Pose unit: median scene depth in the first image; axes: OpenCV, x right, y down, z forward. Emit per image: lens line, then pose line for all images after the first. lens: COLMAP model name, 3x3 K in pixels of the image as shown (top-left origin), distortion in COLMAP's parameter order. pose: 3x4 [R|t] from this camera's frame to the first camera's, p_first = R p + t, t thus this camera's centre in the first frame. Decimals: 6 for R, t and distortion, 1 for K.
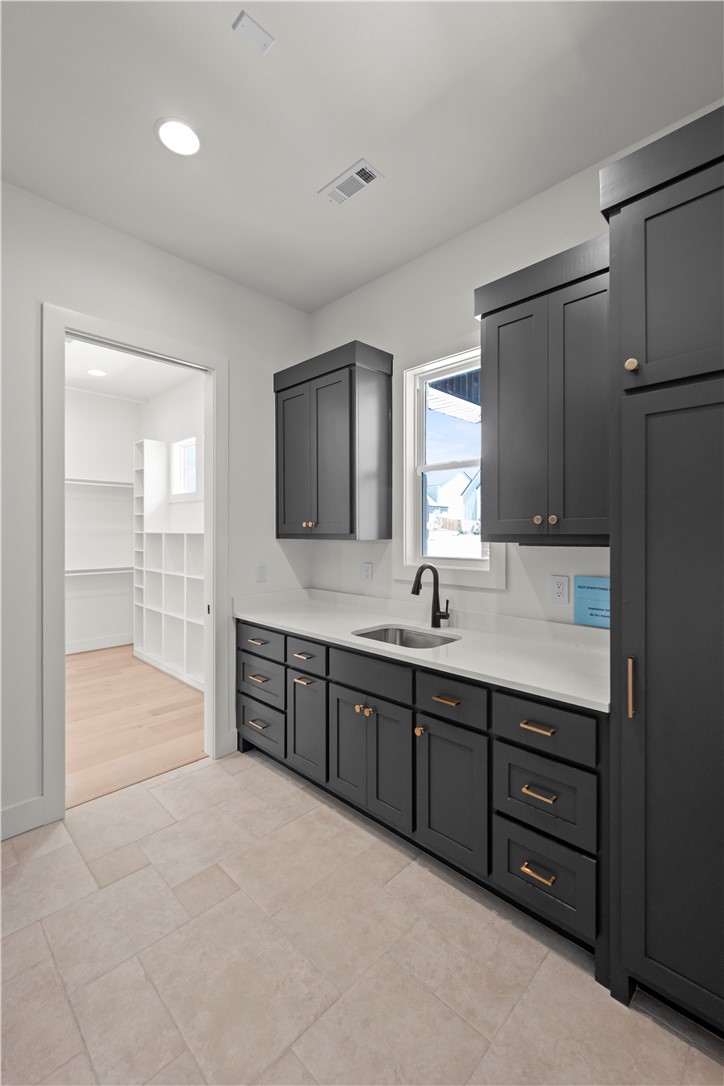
lens RADIAL K [[466.3, 0, 348.1], [0, 466.3, 529.4], [0, 0, 1]] dist [0.062992, -0.000097]
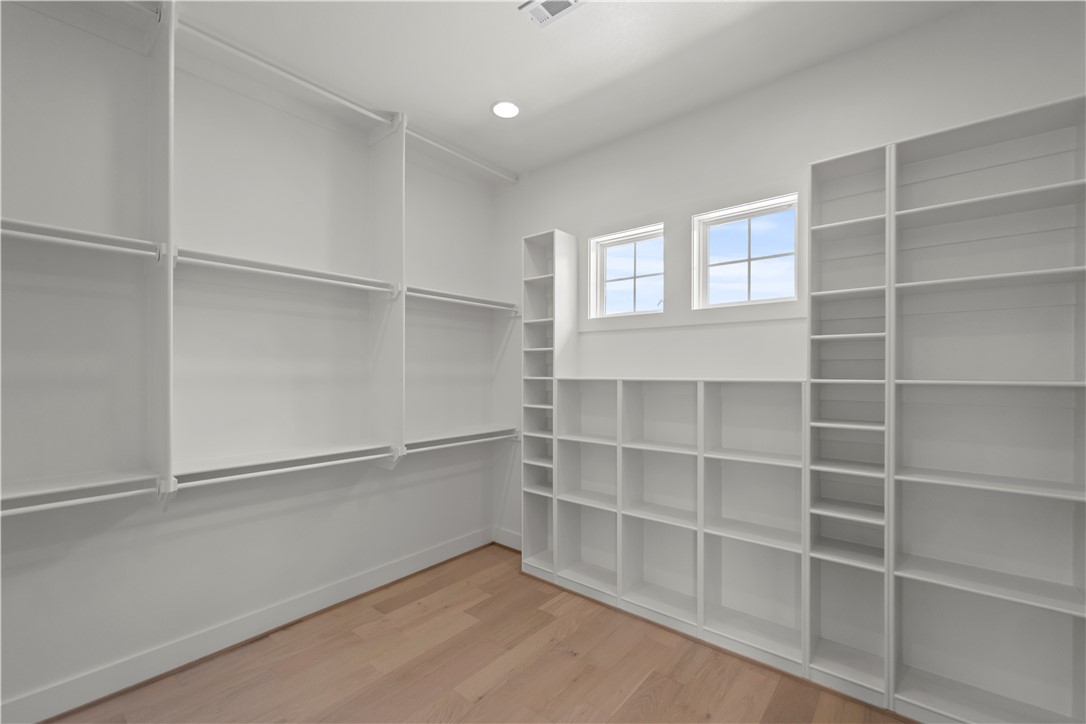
lens RADIAL K [[468.2, 0, 542.2], [0, 468.2, 366.2], [0, 0, 1]] dist [0.000630, 0.000035]
pose [[0.994665, 0.001029, 0.103150, -2.241503], [-0.001016, 0.999999, -0.000172, -0.044117], [-0.103150, 0.000066, 0.994666, 1.702553]]
